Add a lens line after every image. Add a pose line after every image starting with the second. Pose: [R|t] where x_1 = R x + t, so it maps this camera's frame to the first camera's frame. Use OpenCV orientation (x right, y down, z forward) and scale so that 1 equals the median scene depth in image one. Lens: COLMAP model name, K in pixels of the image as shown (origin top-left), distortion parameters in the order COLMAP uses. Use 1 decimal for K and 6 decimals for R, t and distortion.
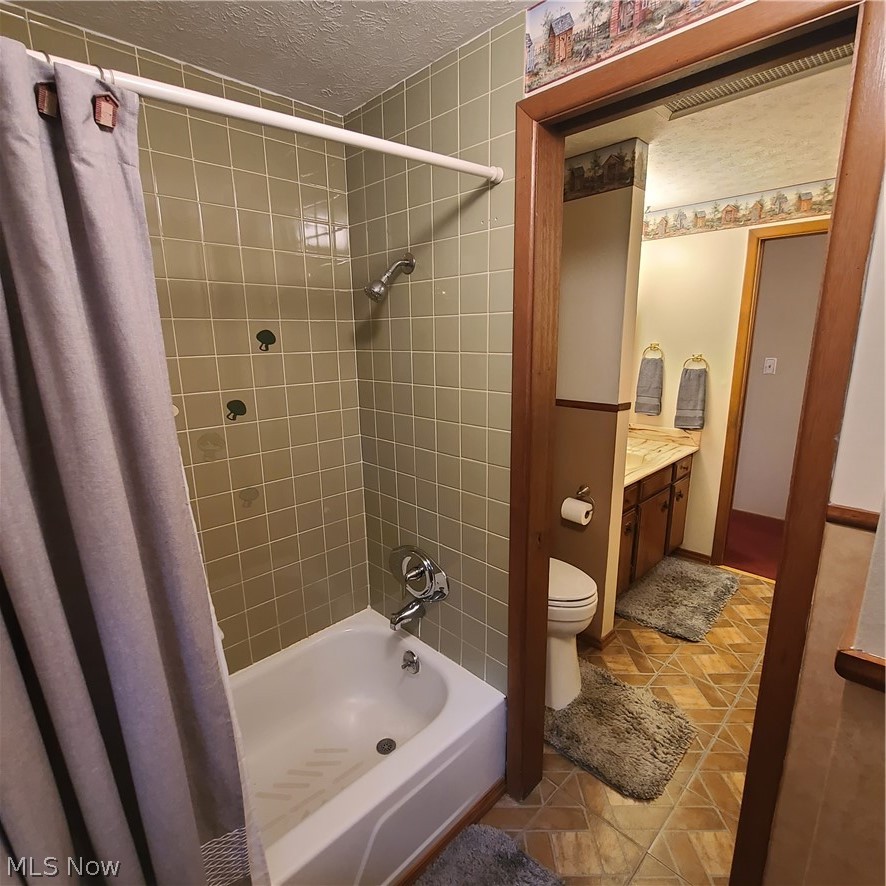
lens RADIAL K [[485.5, 0, 448.6], [0, 485.5, 445.8], [0, 0, 1]] dist [-0.002111, 0.000070]
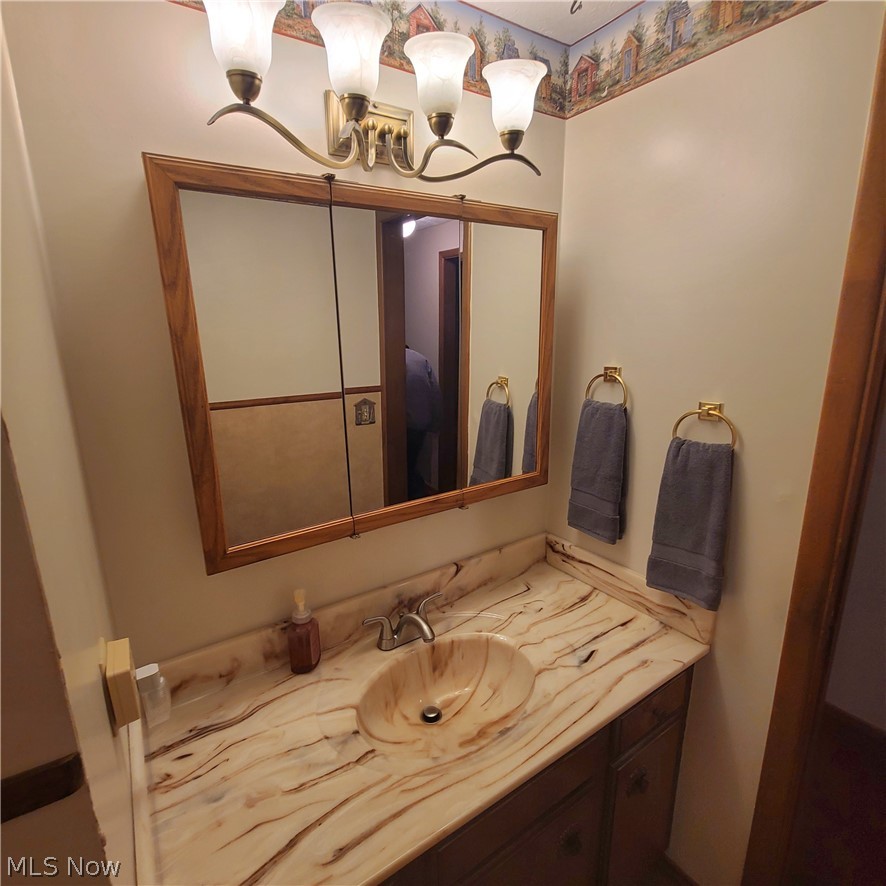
lens RADIAL K [[480.5, 0, 441.3], [0, 480.5, 437.7], [0, 0, 1]] dist [-0.000910, -0.000148]
pose [[0.961487, 0.070306, -0.265708, 0.394607], [-0.072142, 0.997390, 0.002855, -0.141756], [0.265215, 0.016424, 0.964049, 0.573338]]
